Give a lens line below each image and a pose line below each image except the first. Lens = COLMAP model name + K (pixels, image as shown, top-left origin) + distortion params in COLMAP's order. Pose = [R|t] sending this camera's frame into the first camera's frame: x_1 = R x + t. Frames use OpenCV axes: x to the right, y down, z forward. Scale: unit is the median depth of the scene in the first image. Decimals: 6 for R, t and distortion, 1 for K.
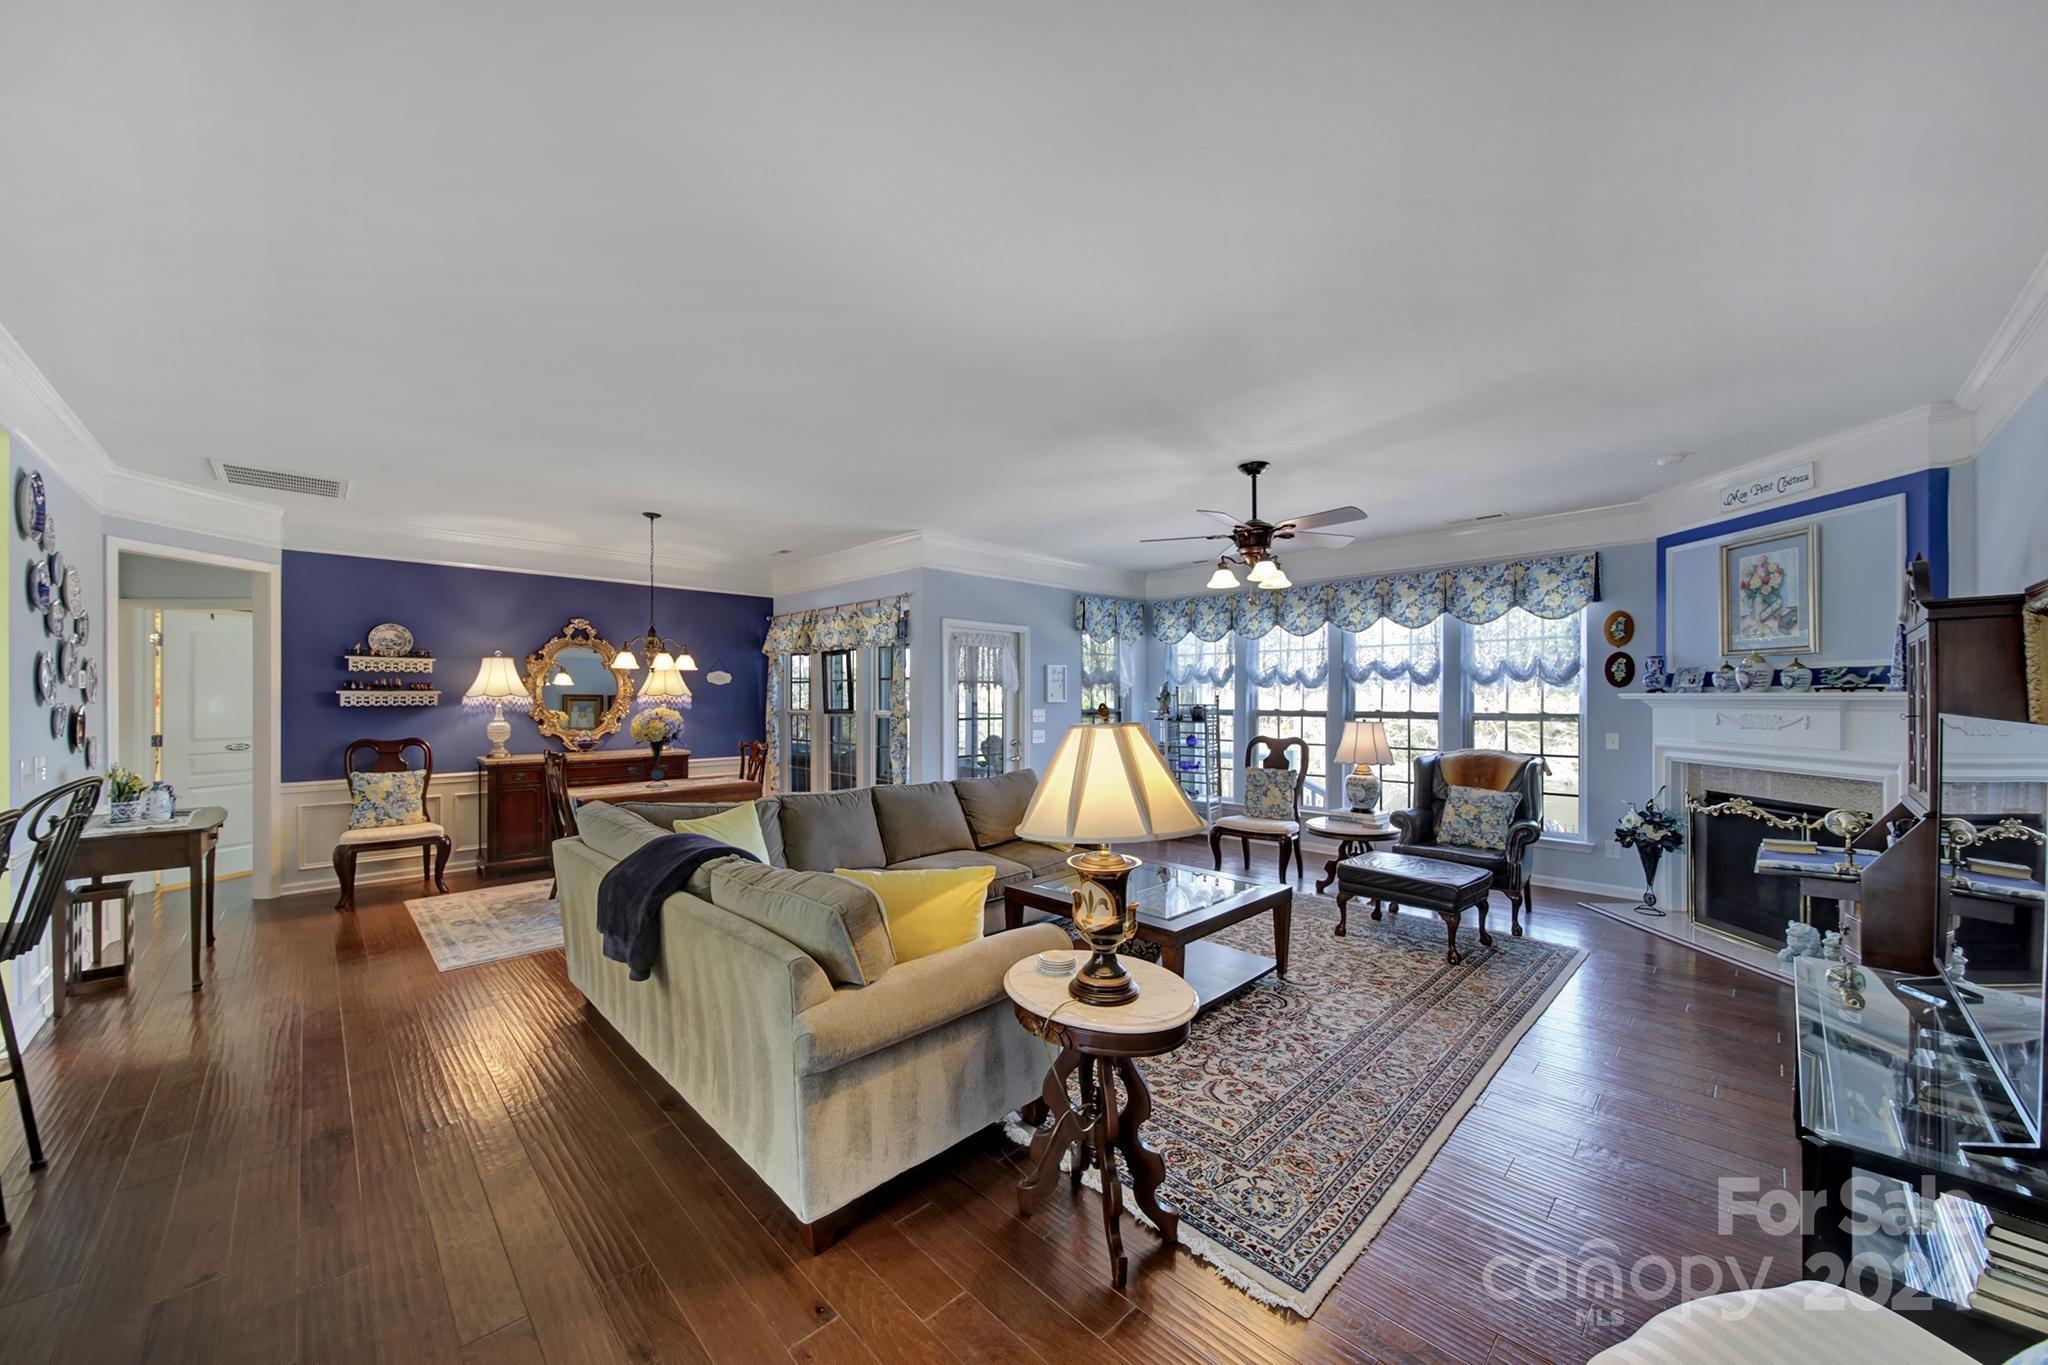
lens RADIAL K [[727.2, 0, 1025.5], [0, 727.2, 699.5], [0, 0, 1]] dist [-0.000703, -0.000837]
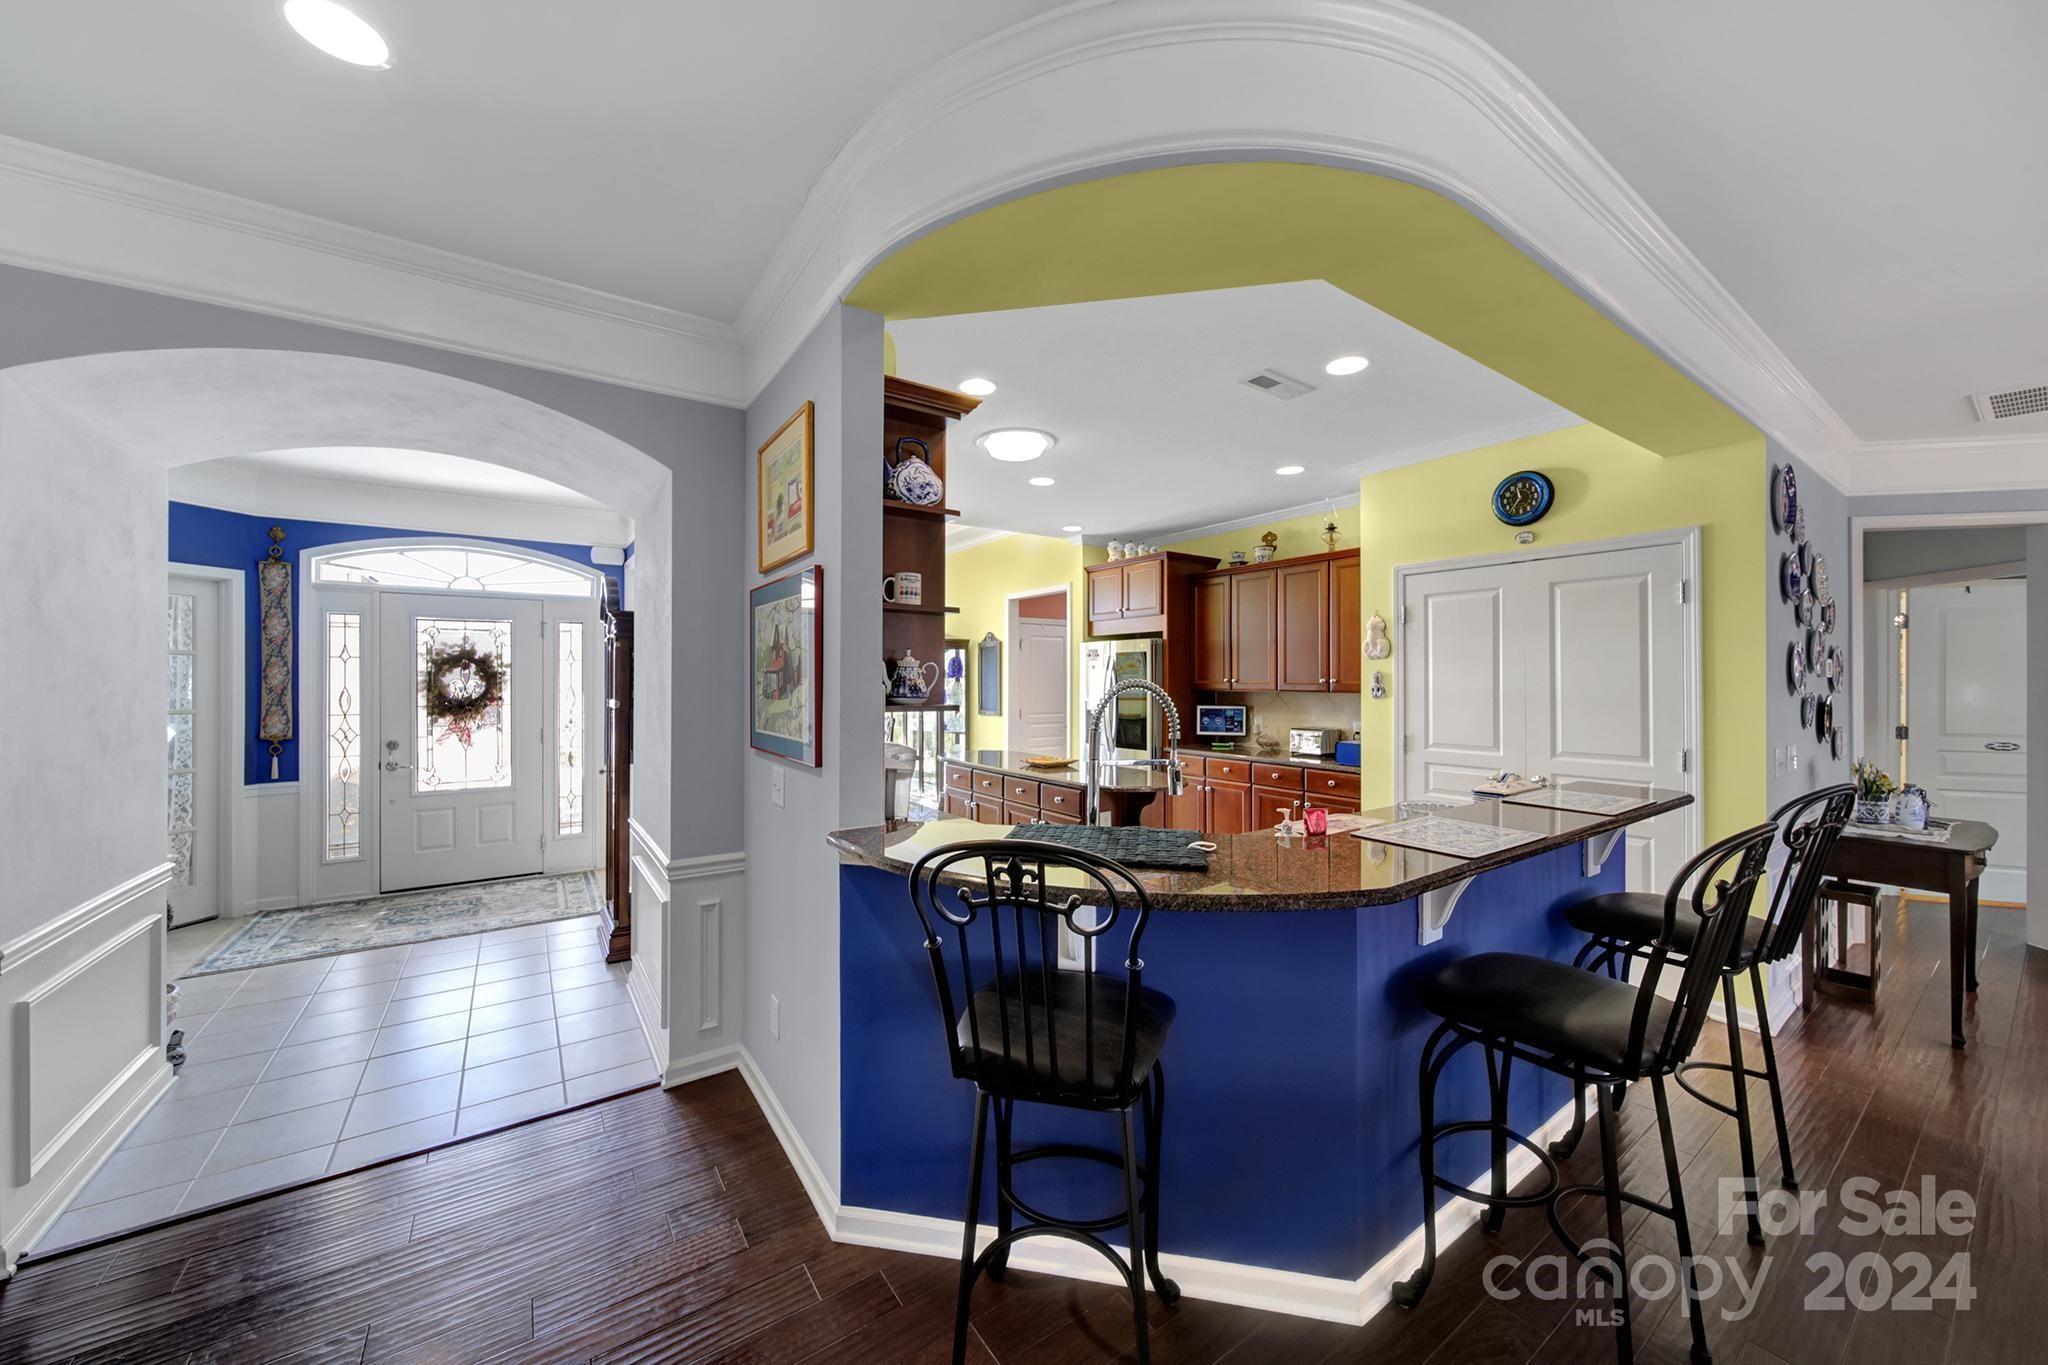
lens RADIAL K [[727.2, 0, 1014.0], [0, 727.2, 677.2], [0, 0, 1]] dist [-0.000703, -0.000837]
pose [[-0.182925, -0.003874, -0.983119, -0.128031], [-0.003784, 0.999988, -0.003236, -0.007679], [0.983120, 0.003128, -0.182938, 0.090530]]
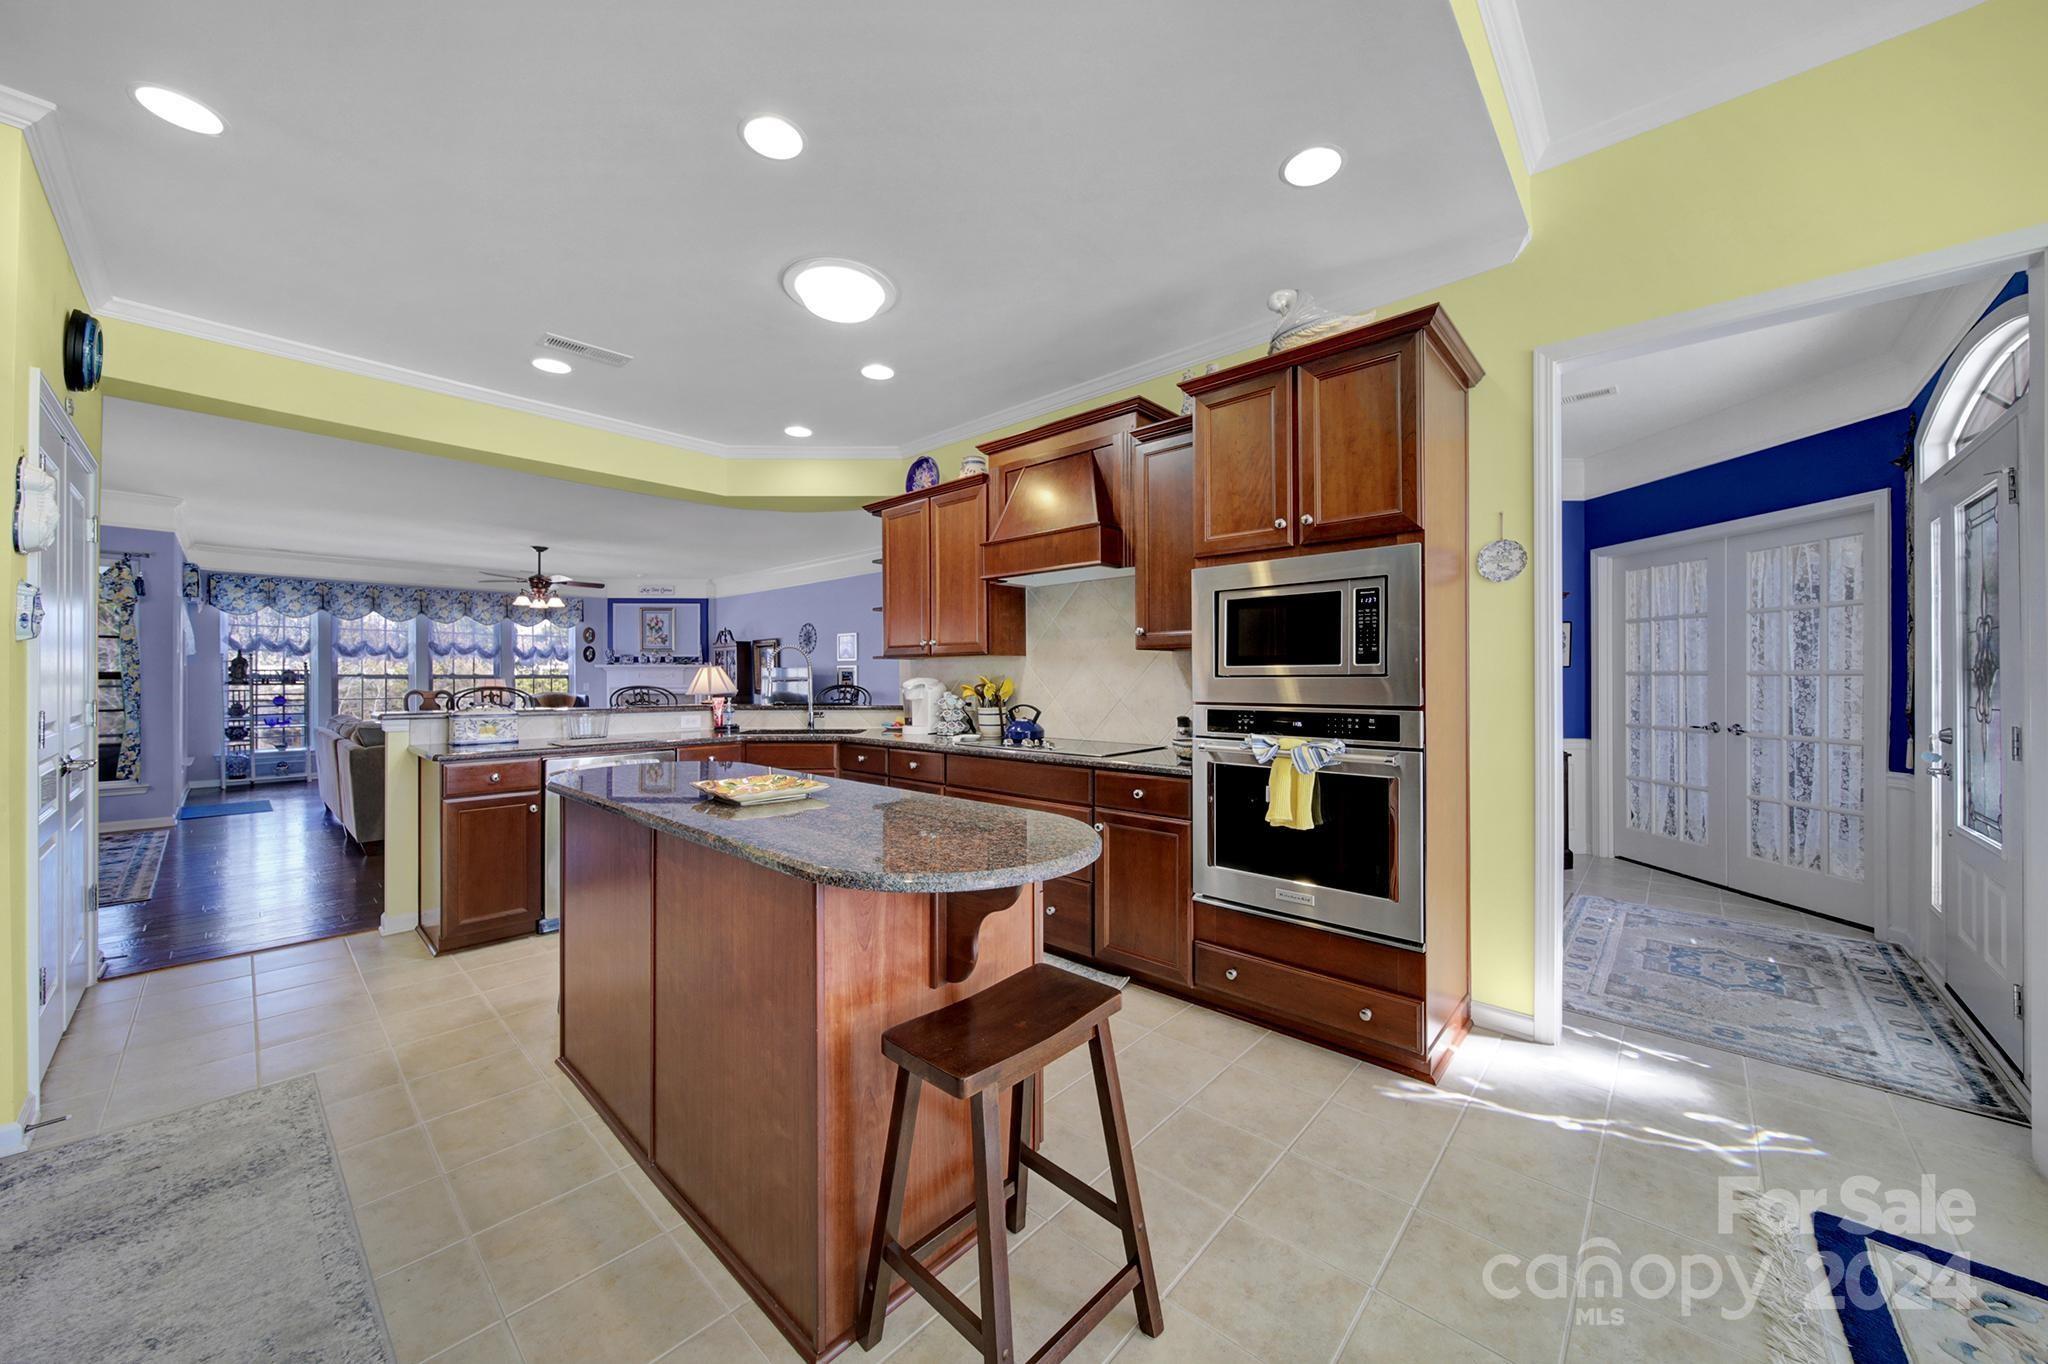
lens RADIAL K [[727.2, 0, 1016.0], [0, 727.2, 674.9], [0, 0, 1]] dist [-0.000703, -0.000837]
pose [[-0.050308, 0.003280, 0.998728, -1.416545], [0.003185, 0.999990, -0.003124, 0.032098], [-0.998729, 0.003024, -0.050318, -0.166249]]
